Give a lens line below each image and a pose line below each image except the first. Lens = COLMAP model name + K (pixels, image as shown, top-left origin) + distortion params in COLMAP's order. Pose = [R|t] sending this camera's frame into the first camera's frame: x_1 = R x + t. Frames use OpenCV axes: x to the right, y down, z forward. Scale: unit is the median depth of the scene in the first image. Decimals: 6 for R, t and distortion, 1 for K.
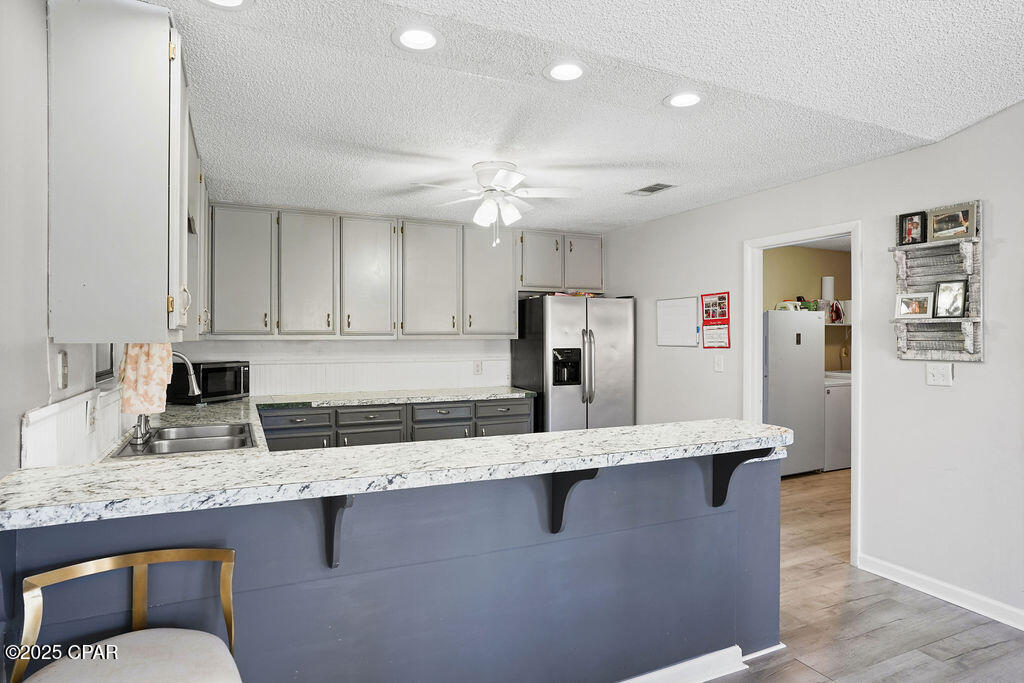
lens RADIAL K [[583.9, 0, 508.1], [0, 583.9, 337.3], [0, 0, 1]] dist [-0.033470, 0.001462]
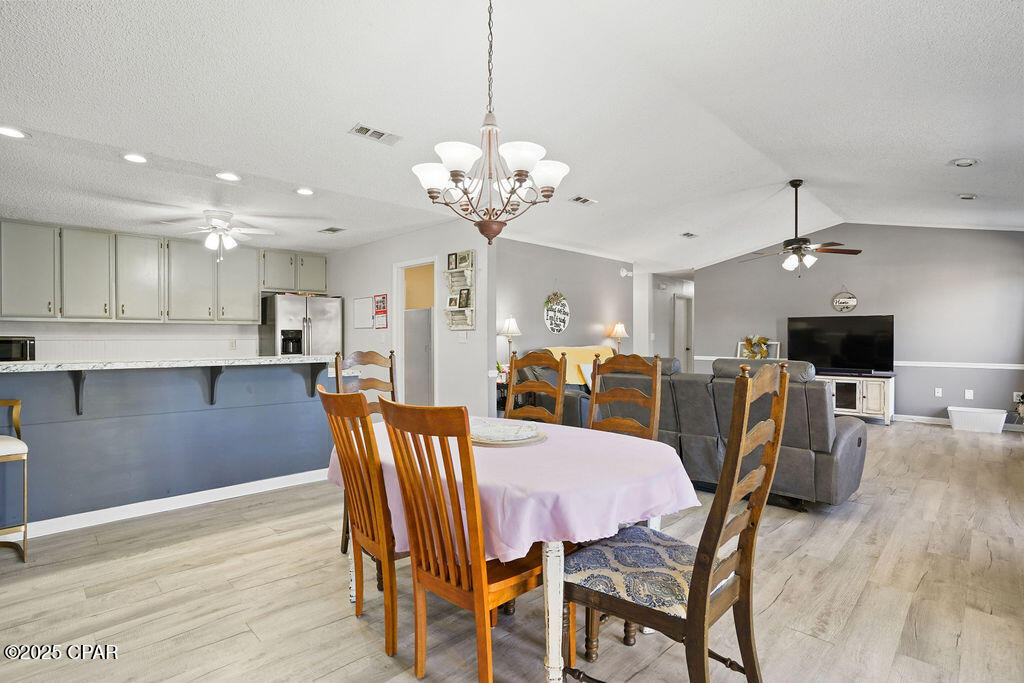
lens RADIAL K [[508.2, 0, 509.3], [0, 508.2, 342.0], [0, 0, 1]] dist [-0.075061, 0.035431]
pose [[0.940313, -0.004338, 0.340282, 0.215352], [0.001484, 0.999962, 0.008645, 0.045815], [-0.340306, -0.007624, 0.940284, -0.465582]]
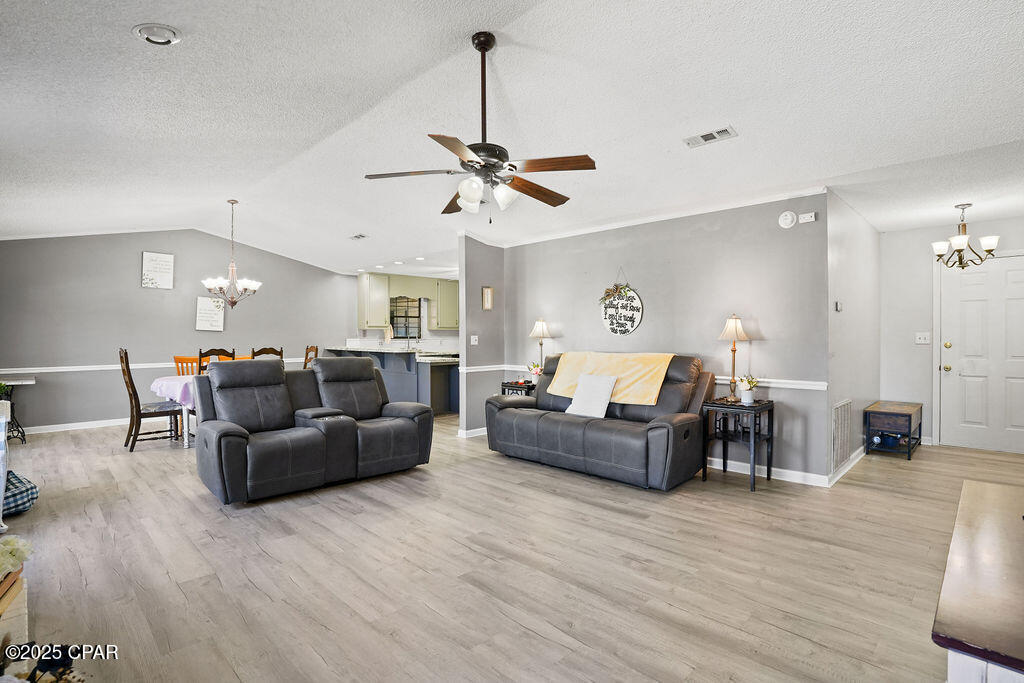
lens RADIAL K [[506.3, 0, 506.2], [0, 506.3, 343.9], [0, 0, 1]] dist [-0.088744, 0.048062]
pose [[0.325182, 0.014147, -0.945546, 1.931073], [0.003160, 0.999866, 0.016046, 0.033320], [0.945646, -0.008206, 0.325094, 0.283695]]
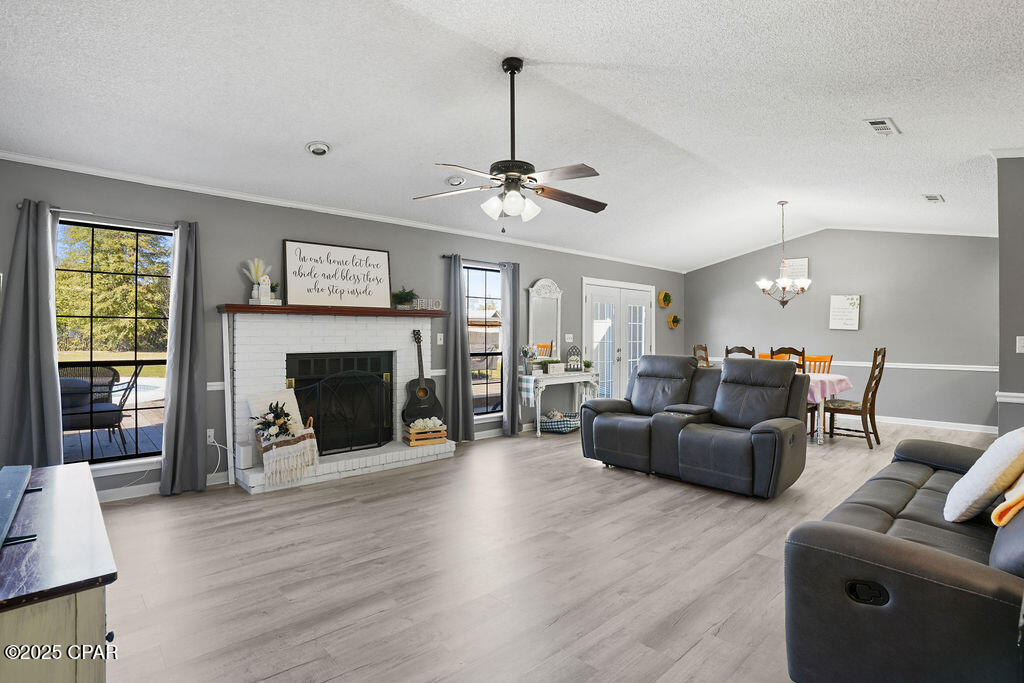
lens RADIAL K [[508.2, 0, 509.3], [0, 508.2, 342.0], [0, 0, 1]] dist [-0.075061, 0.035431]
pose [[-0.954840, 0.000752, -0.297121, 1.531238], [-0.003842, 0.999882, 0.014877, 0.032910], [0.297097, 0.015347, -0.954724, 1.125873]]
